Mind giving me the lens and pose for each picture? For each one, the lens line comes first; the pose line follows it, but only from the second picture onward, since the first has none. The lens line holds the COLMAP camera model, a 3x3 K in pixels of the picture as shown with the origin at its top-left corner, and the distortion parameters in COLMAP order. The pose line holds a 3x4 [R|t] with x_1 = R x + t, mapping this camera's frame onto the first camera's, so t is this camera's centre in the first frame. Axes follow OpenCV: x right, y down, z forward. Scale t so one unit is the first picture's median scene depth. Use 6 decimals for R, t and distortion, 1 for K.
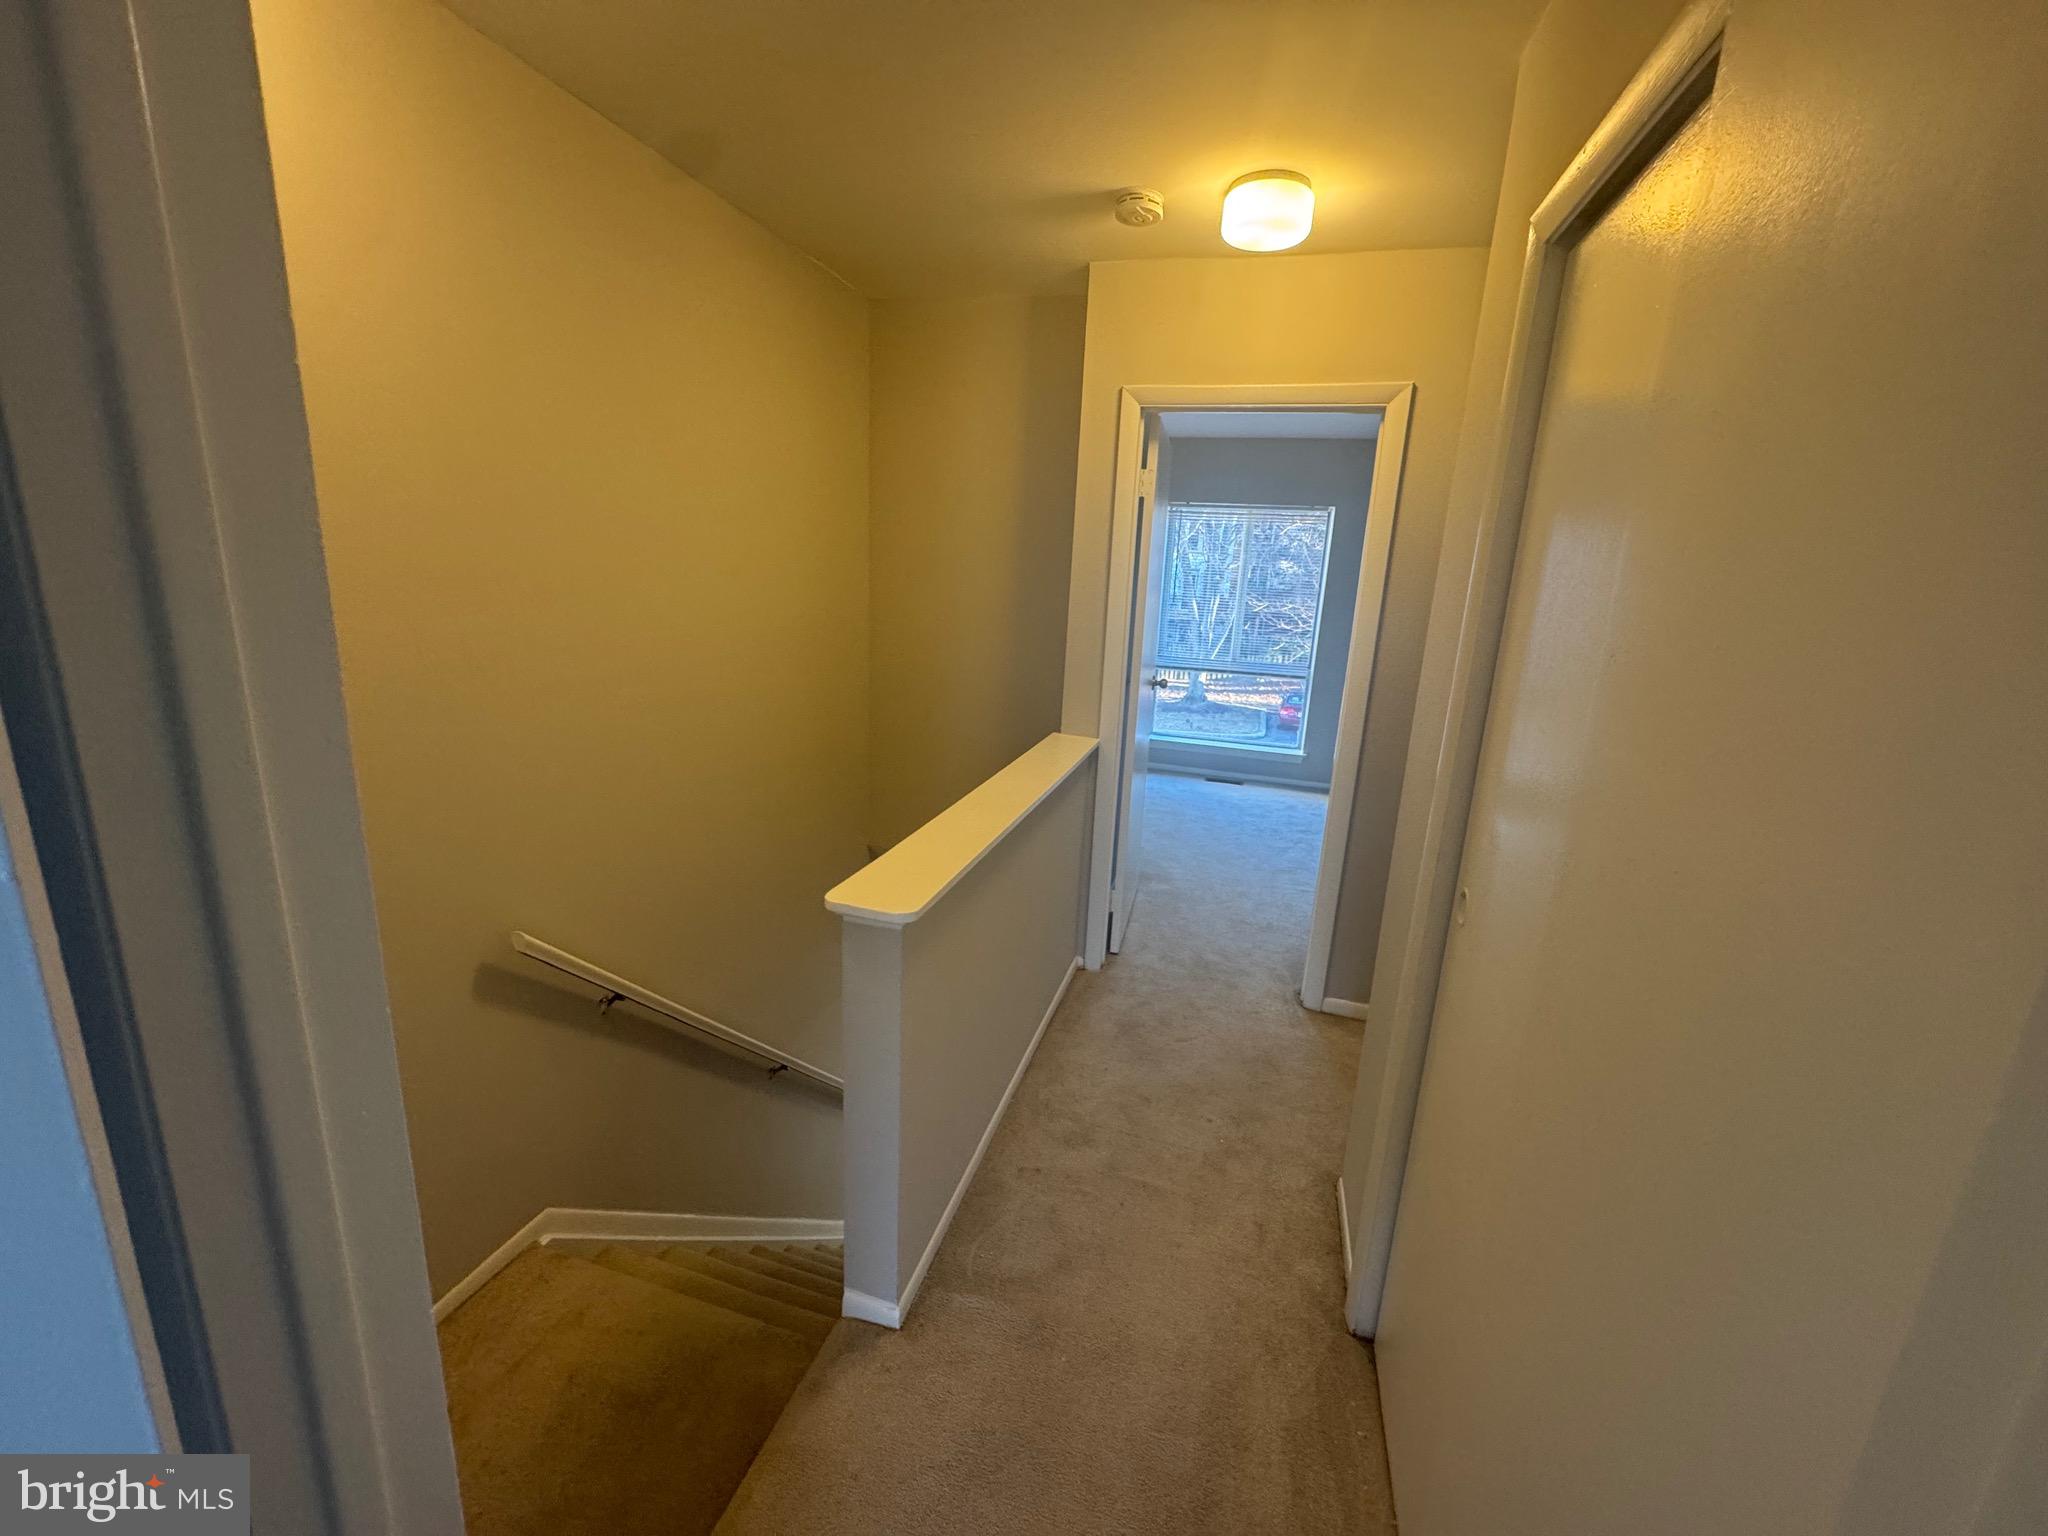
lens RADIAL K [[818.3, 0, 1021.1], [0, 818.3, 766.0], [0, 0, 1]] dist [-0.000745, 0.000001]
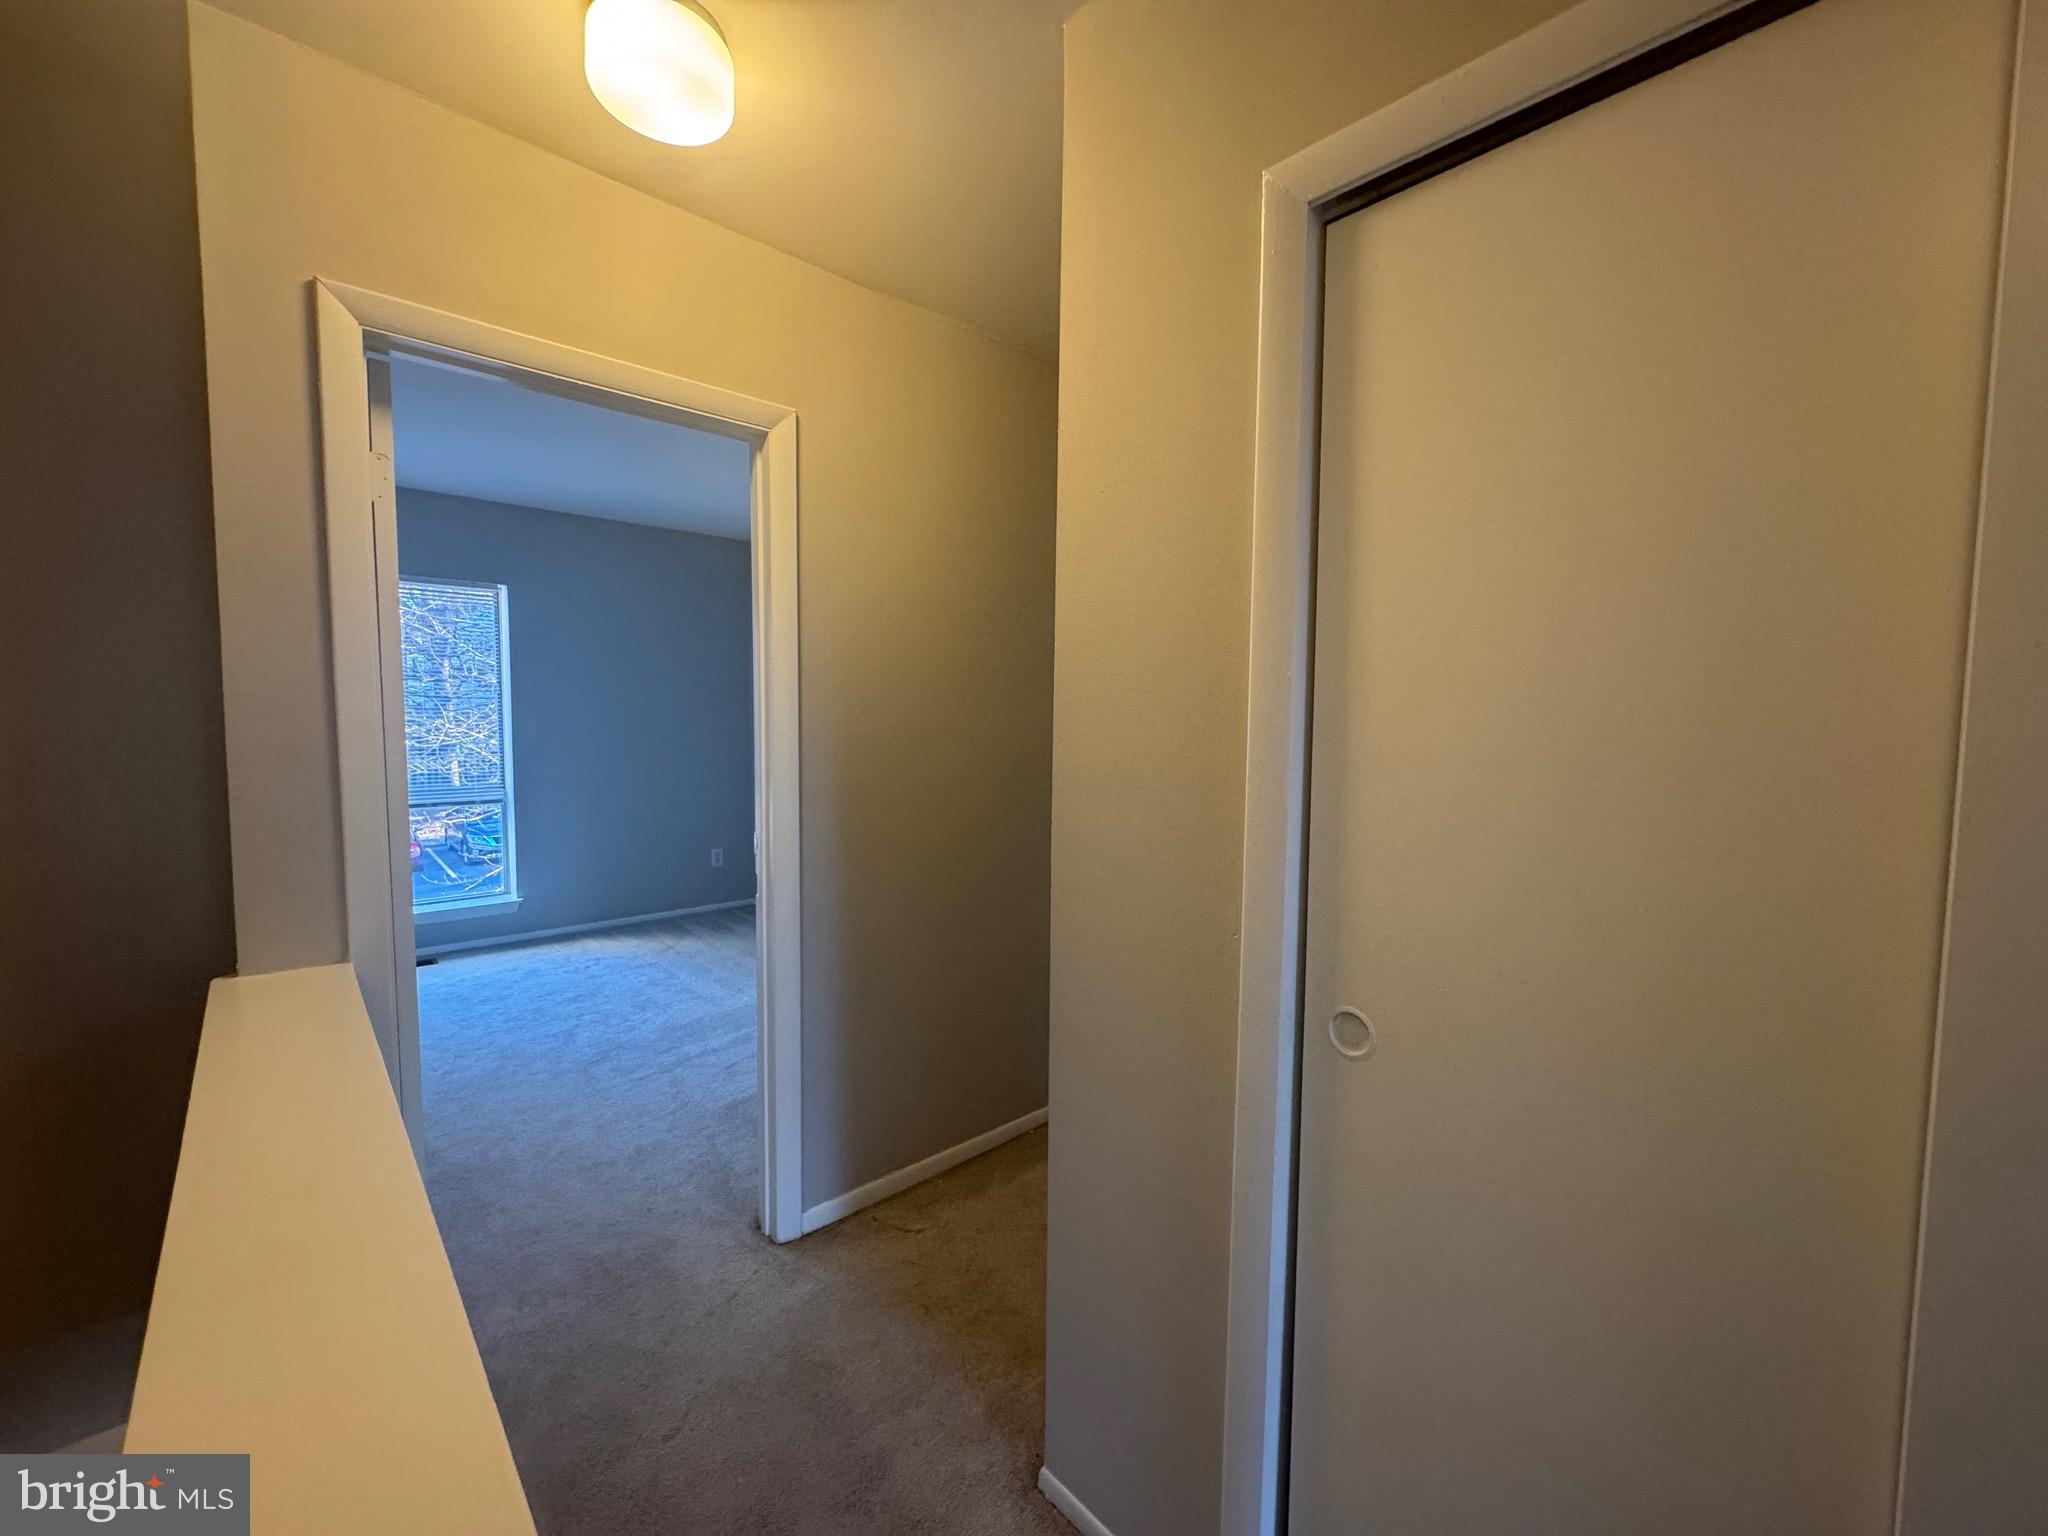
lens RADIAL K [[818.3, 0, 1021.1], [0, 818.3, 766.0], [0, 0, 1]] dist [-0.000745, 0.000001]
pose [[0.508831, -0.105956, 0.854321, -0.098635], [0.214712, 0.976654, -0.006754, -0.053450], [-0.833660, 0.186870, 0.519702, 0.340190]]
